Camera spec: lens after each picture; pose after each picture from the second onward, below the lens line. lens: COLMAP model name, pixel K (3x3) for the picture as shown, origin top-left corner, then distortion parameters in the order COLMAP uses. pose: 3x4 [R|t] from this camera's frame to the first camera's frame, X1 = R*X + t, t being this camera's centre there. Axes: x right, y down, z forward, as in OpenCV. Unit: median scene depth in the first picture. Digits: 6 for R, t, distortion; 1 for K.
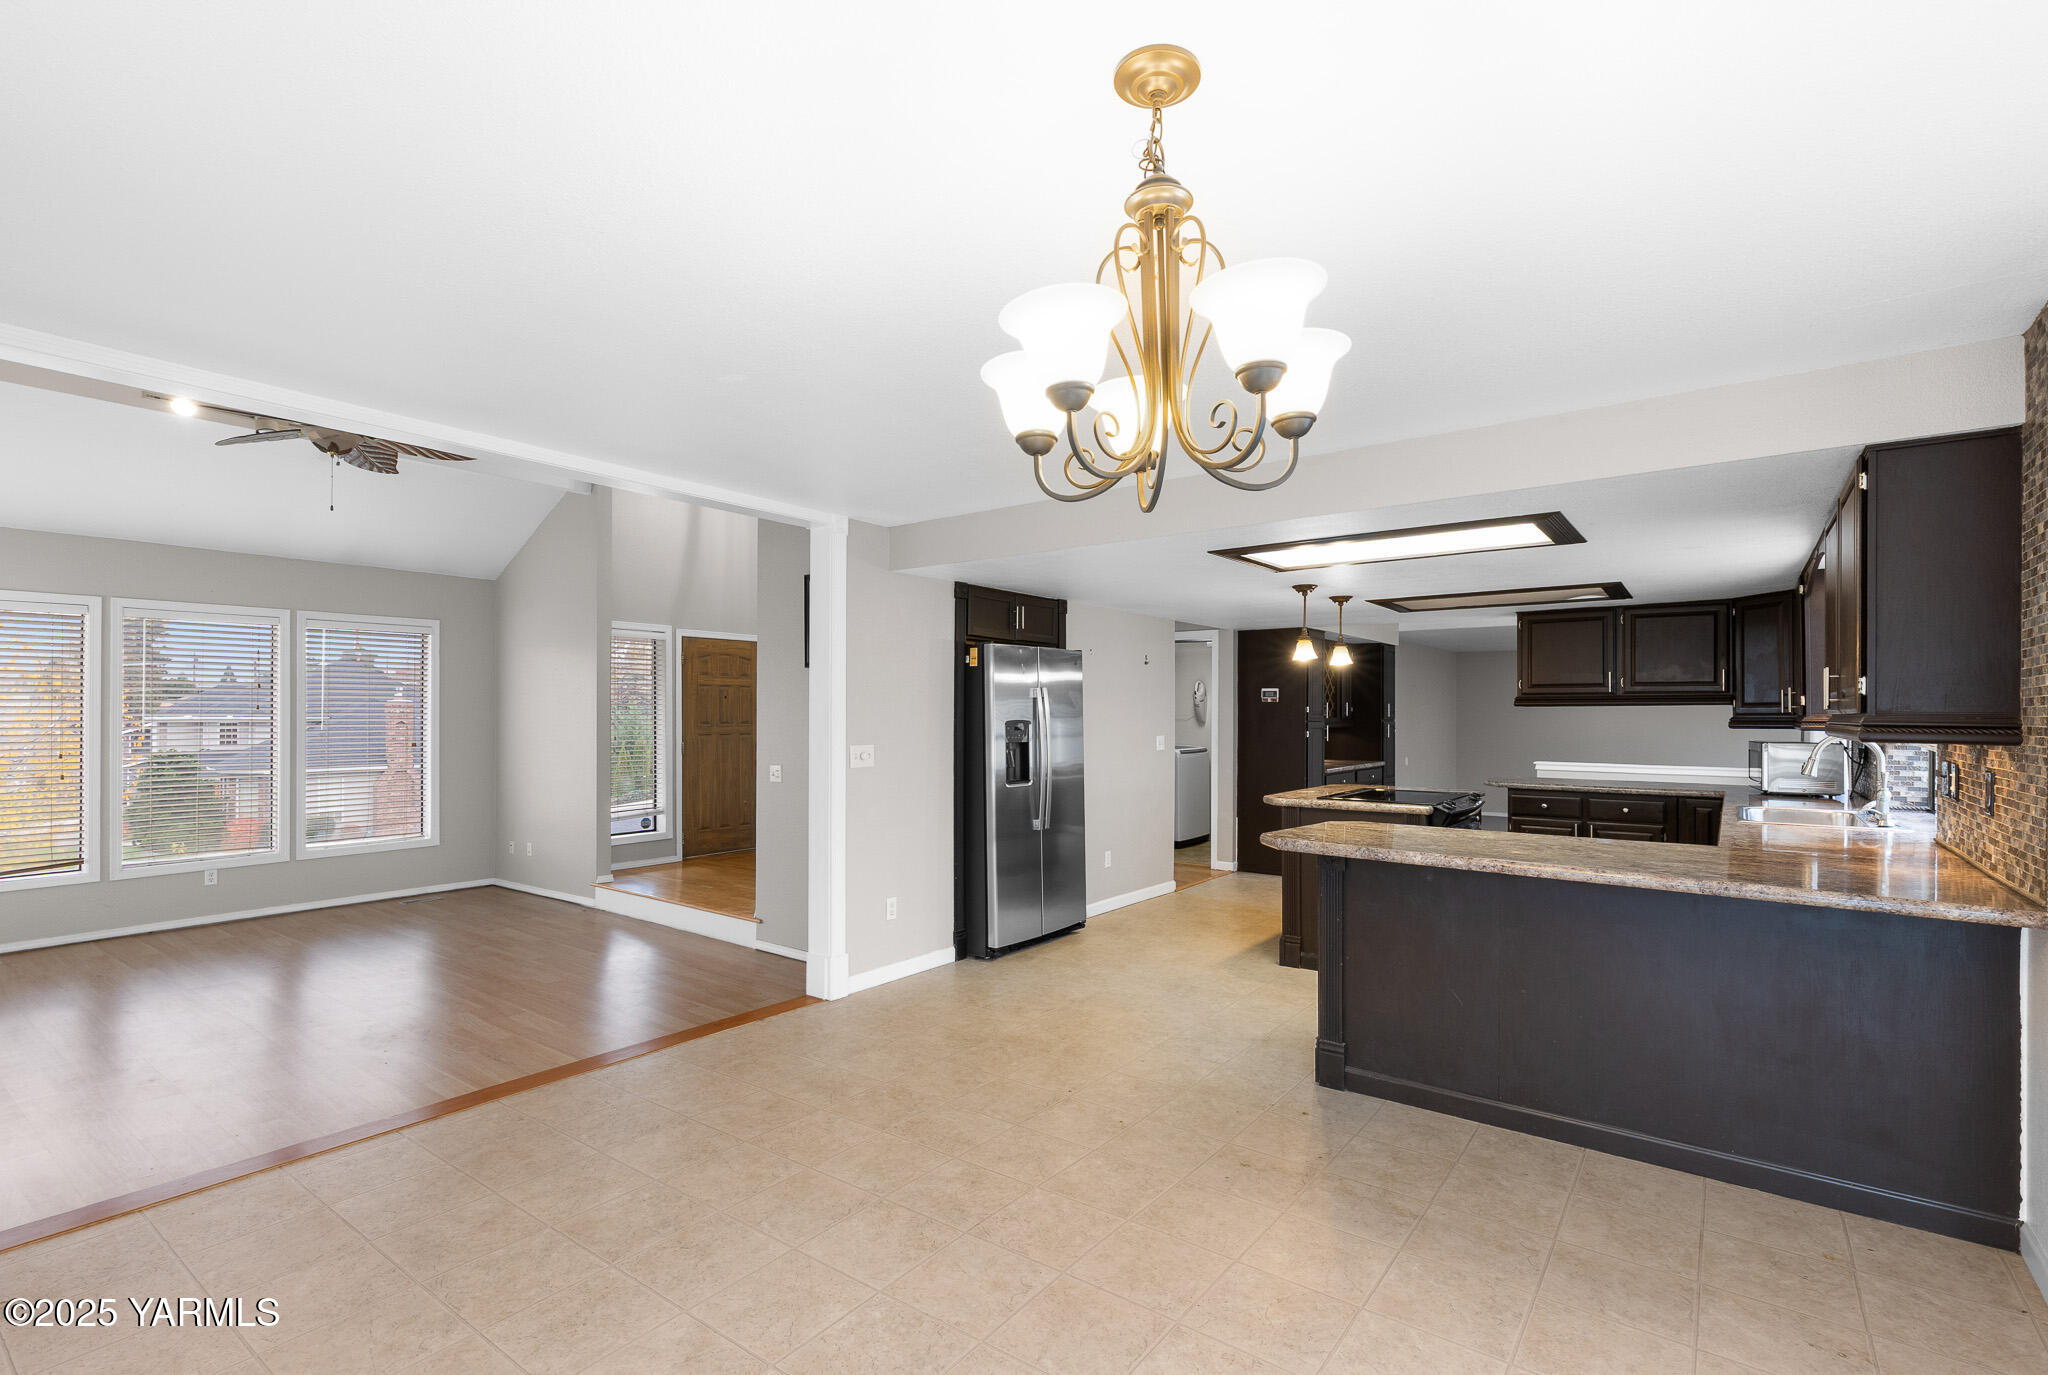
lens RADIAL K [[948.2, 0, 1051.5], [0, 948.2, 697.4], [0, 0, 1]] dist [-0.000312, -0.000159]
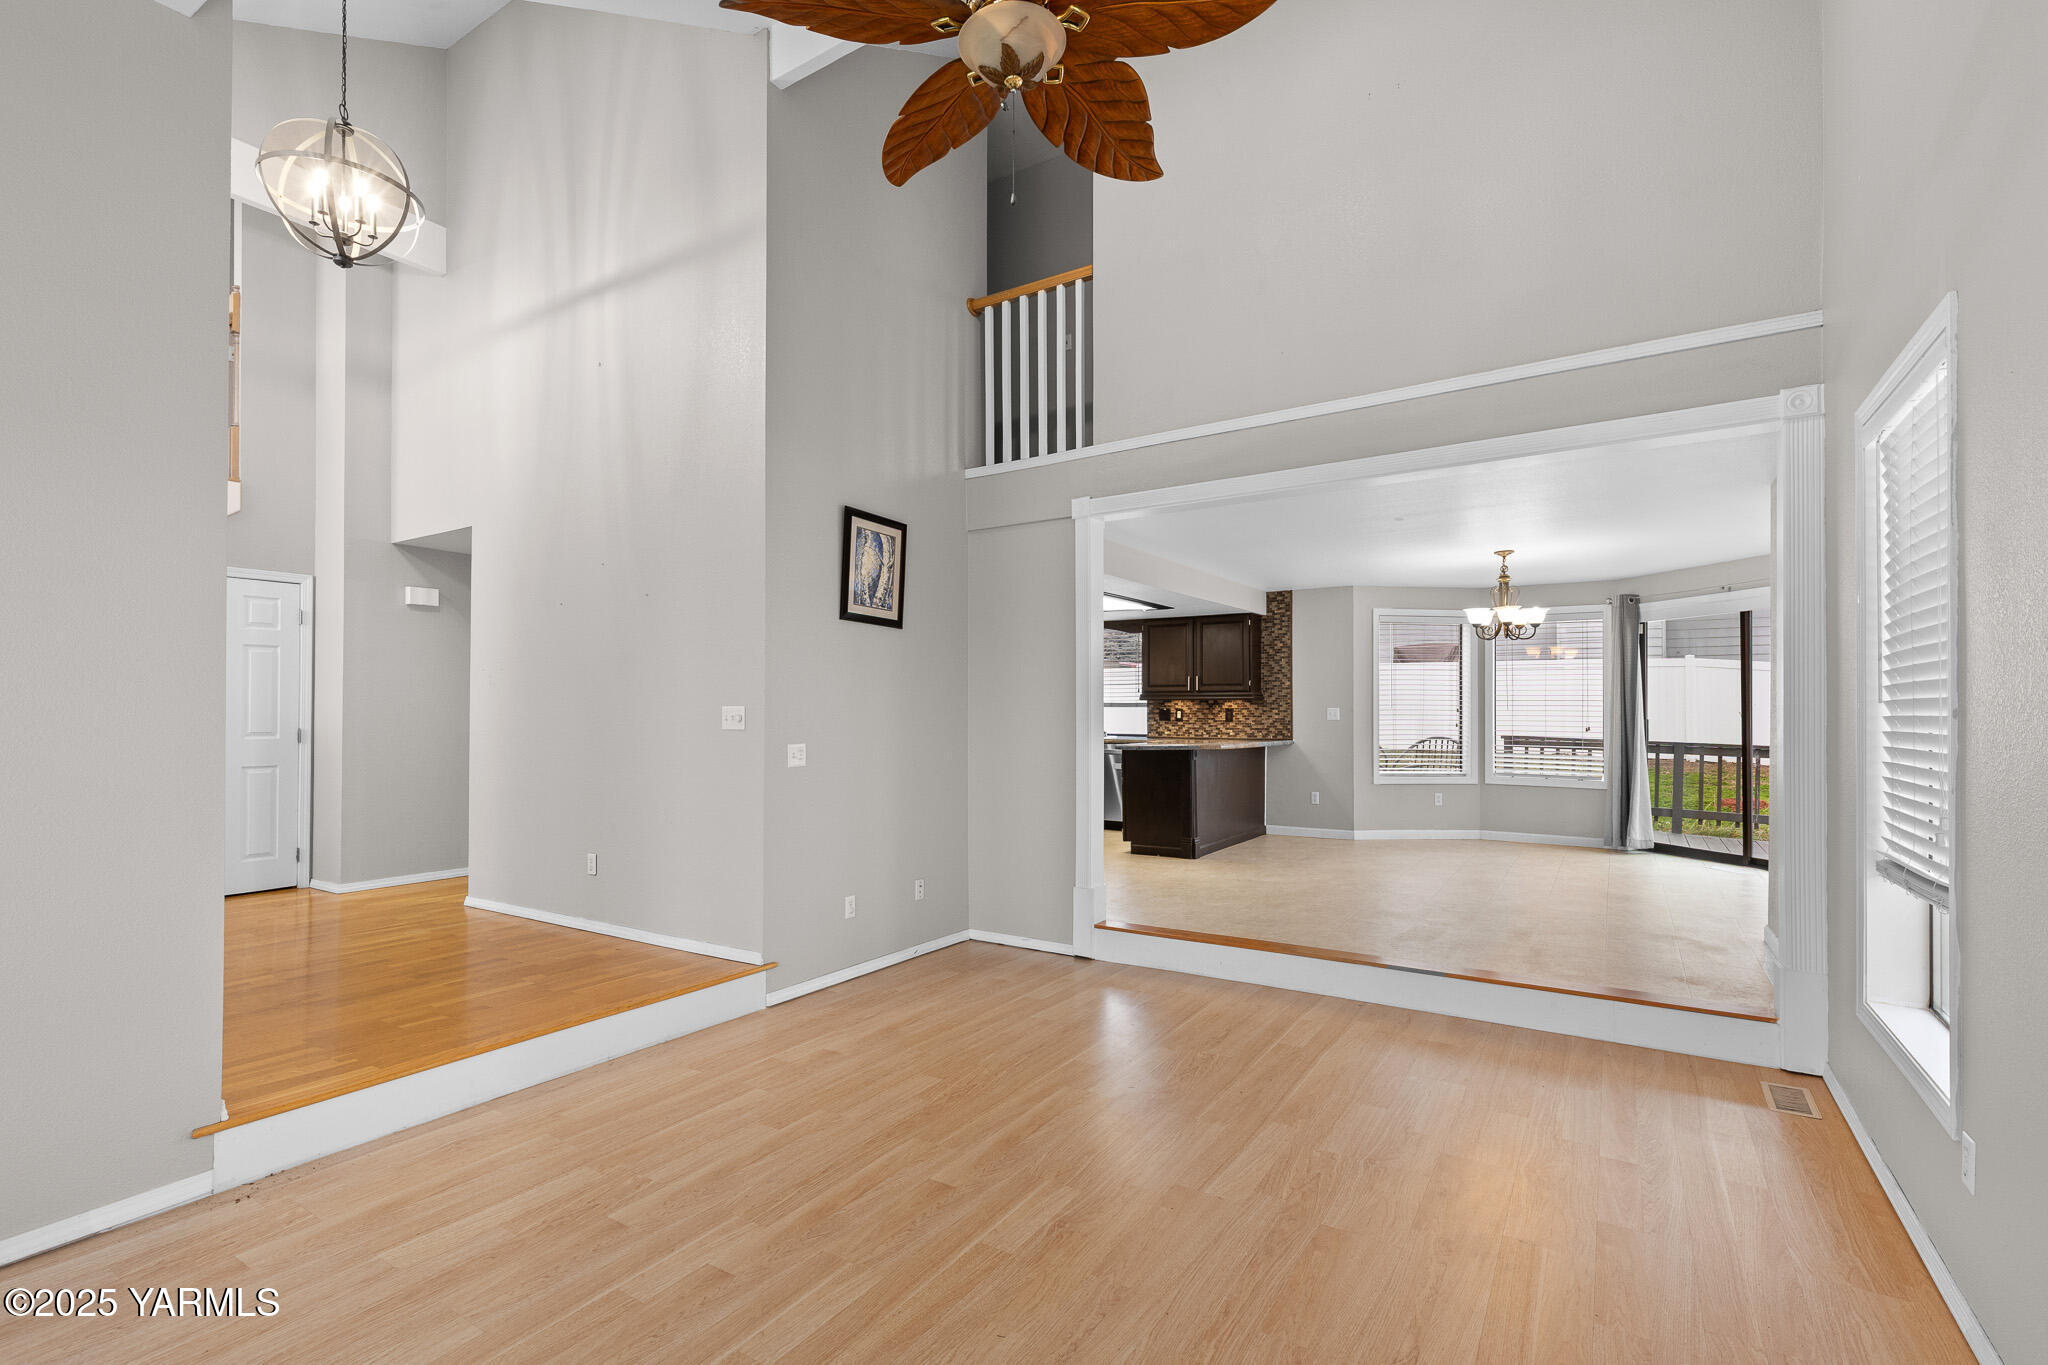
lens RADIAL K [[918.0, 0, 1032.2], [0, 918.0, 697.0], [0, 0, 1]] dist [0.006709, -0.000264]
pose [[-0.056551, 0.013432, 0.998309, -0.741196], [-0.013116, 0.999813, -0.014195, 0.031062], [-0.998314, -0.013897, -0.056364, 0.623689]]
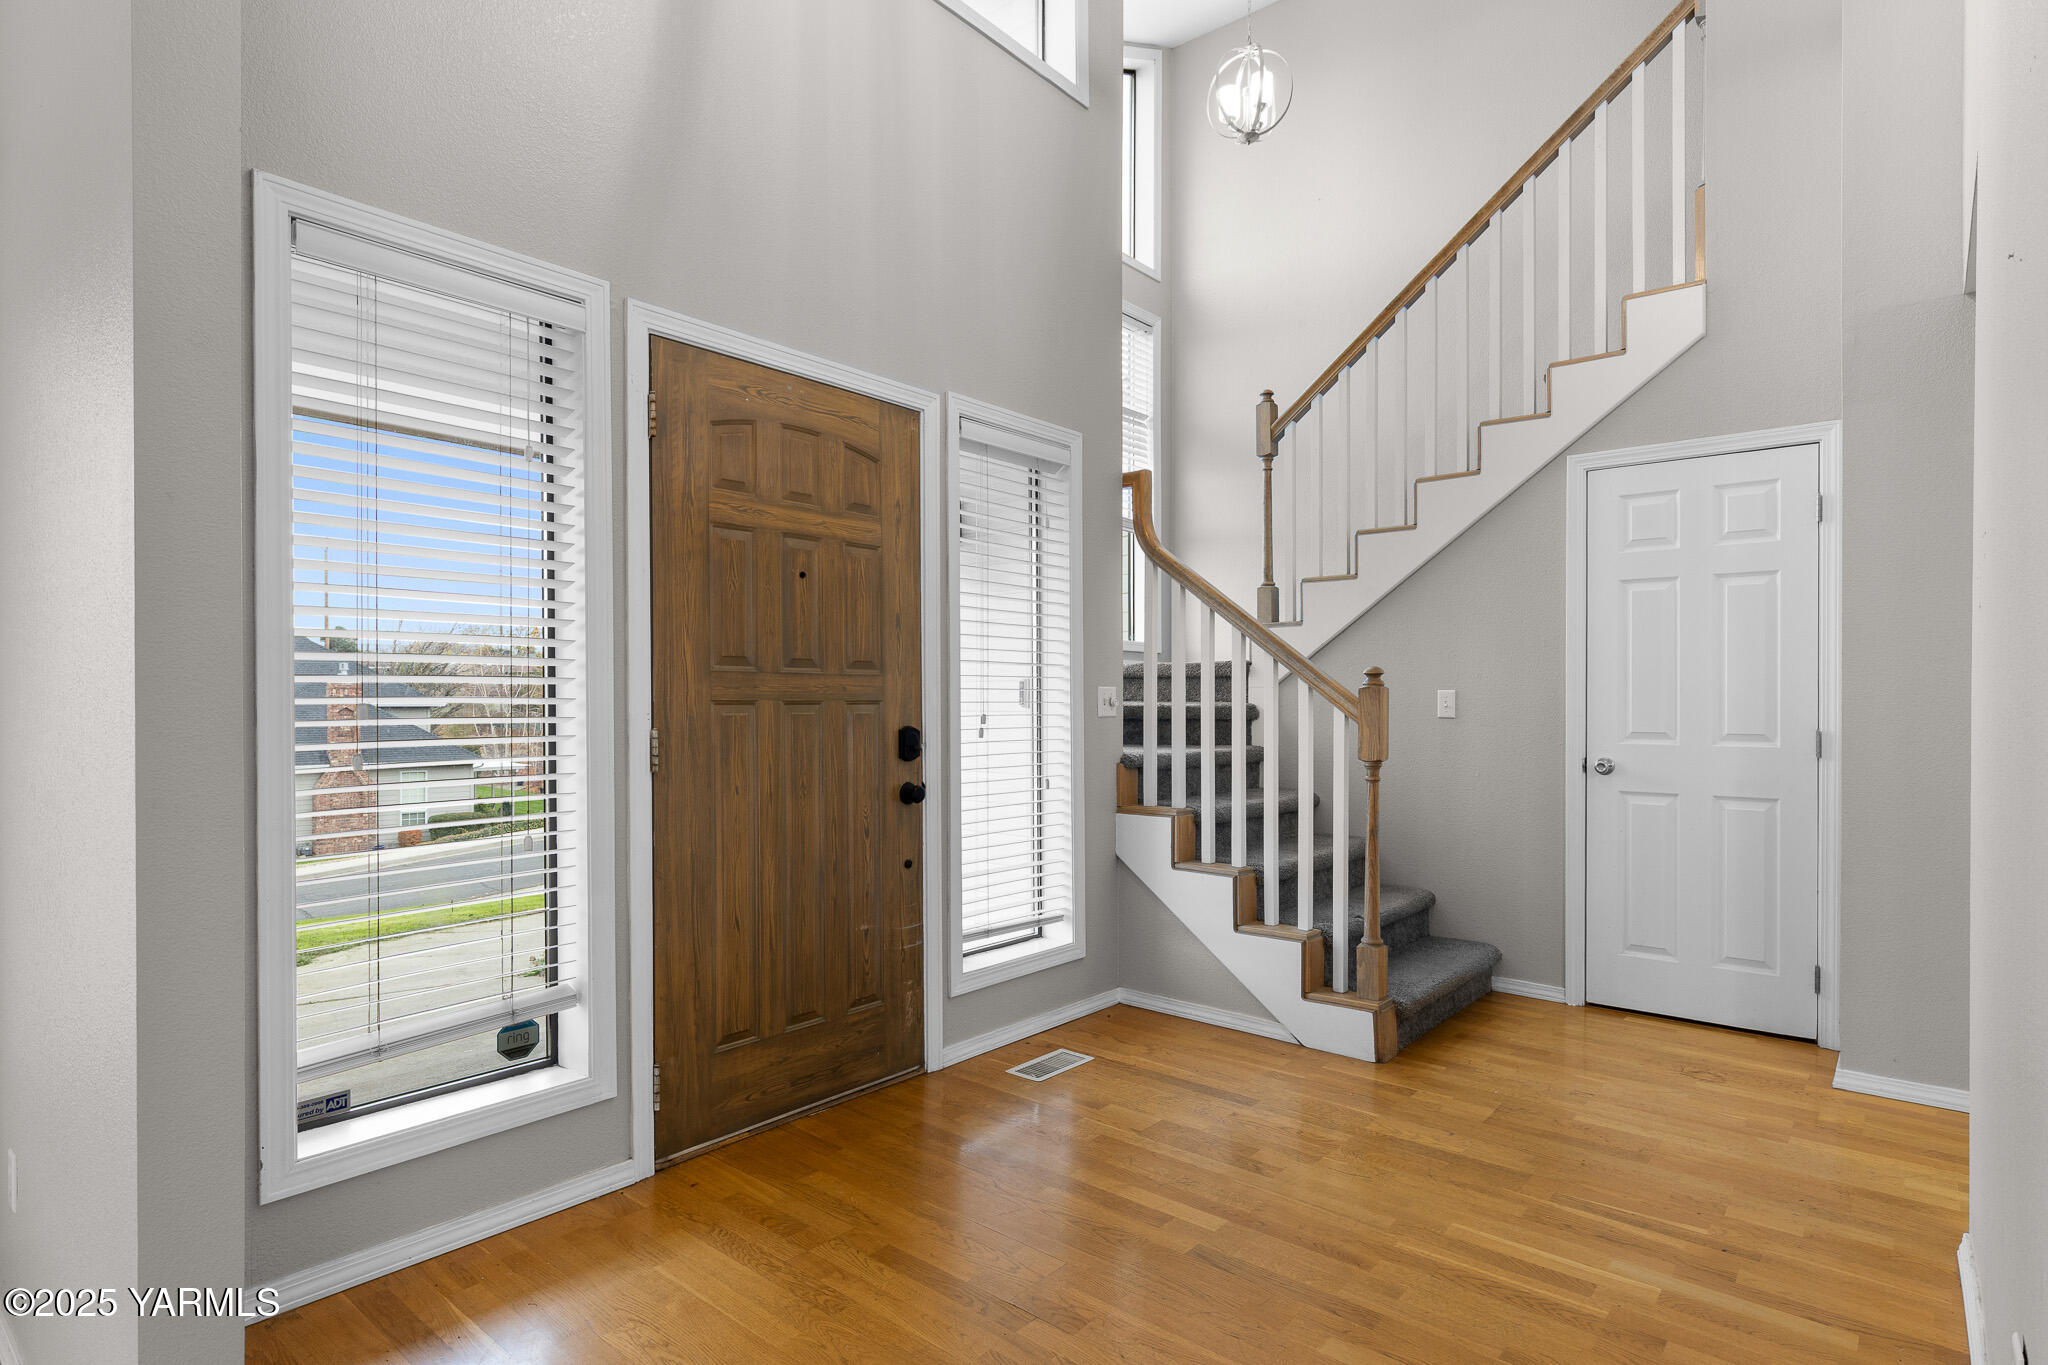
lens RADIAL K [[1068.3, 0, 1031.8], [0, 1068.3, 698.3], [0, 0, 1]] dist [0.000523, -0.001149]
pose [[0.997520, 0.000912, -0.070374, -0.264160], [0.000012, 0.999914, 0.013130, 0.035144], [0.070380, -0.013098, 0.997434, 0.714373]]
